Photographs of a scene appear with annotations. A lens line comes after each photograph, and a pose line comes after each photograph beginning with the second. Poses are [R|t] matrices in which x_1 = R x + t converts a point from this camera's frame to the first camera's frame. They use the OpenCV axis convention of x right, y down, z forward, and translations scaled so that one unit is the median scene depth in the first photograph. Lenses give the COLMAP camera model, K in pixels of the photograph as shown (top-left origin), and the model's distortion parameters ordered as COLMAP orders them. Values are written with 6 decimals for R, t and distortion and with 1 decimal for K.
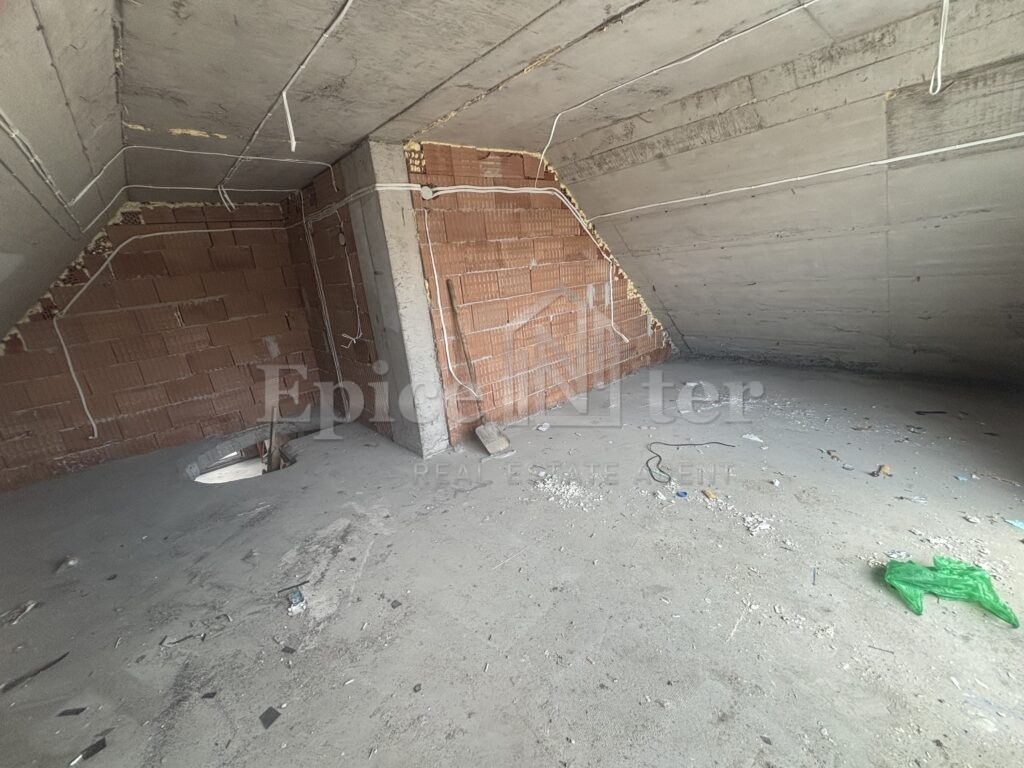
lens RADIAL K [[414.7, 0, 510.8], [0, 414.7, 381.9], [0, 0, 1]] dist [-0.000754, 0.000017]
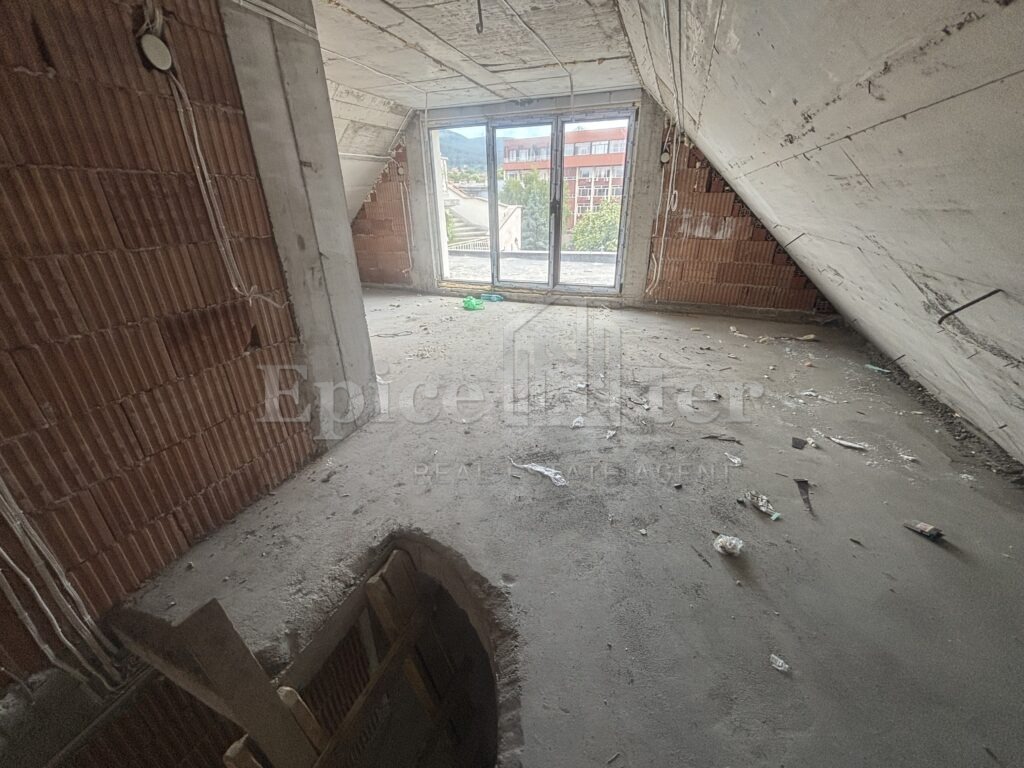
lens RADIAL K [[414.7, 0, 513.2], [0, 414.7, 385.2], [0, 0, 1]] dist [-0.000754, 0.000017]
pose [[-0.465538, -0.266030, 0.844098, -1.469789], [0.295224, 0.852446, 0.431483, -0.206305], [-0.834336, 0.450070, -0.318308, 1.458844]]
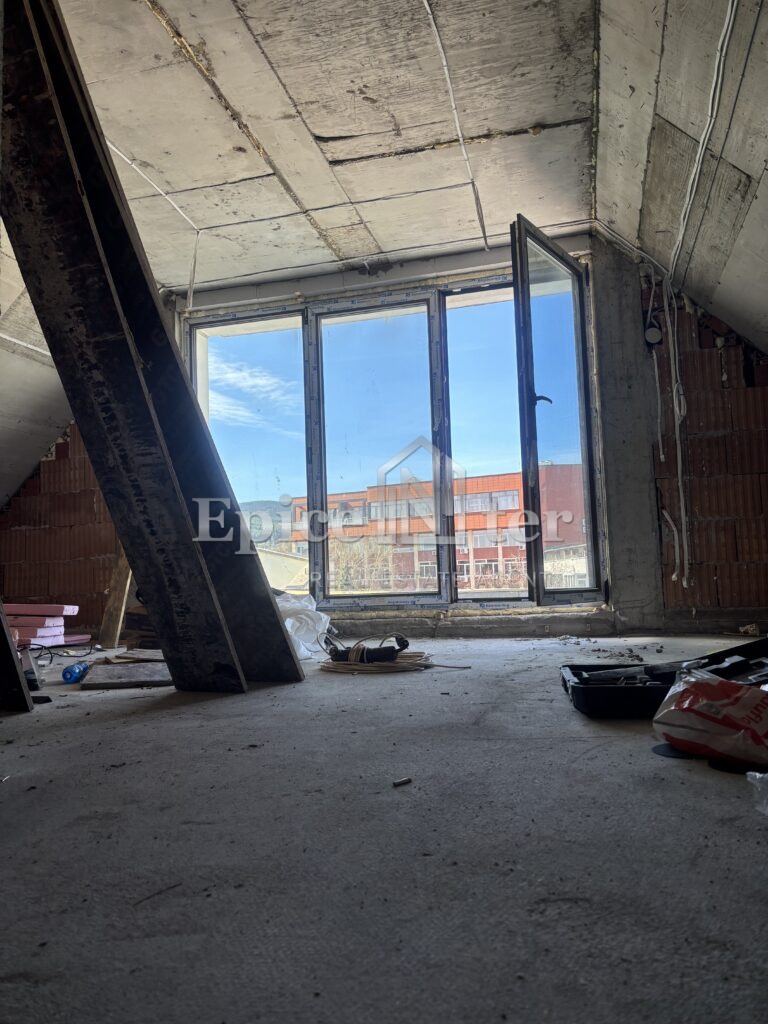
lens RADIAL K [[762.4, 0, 384.3], [0, 762.4, 508.9], [0, 0, 1]] dist [0.055432, -0.057565]
pose [[-0.551720, 0.207950, 0.807689, -1.285244], [0.308195, 0.950707, -0.034248, -0.062277], [-0.774997, 0.230030, -0.588613, 1.469517]]
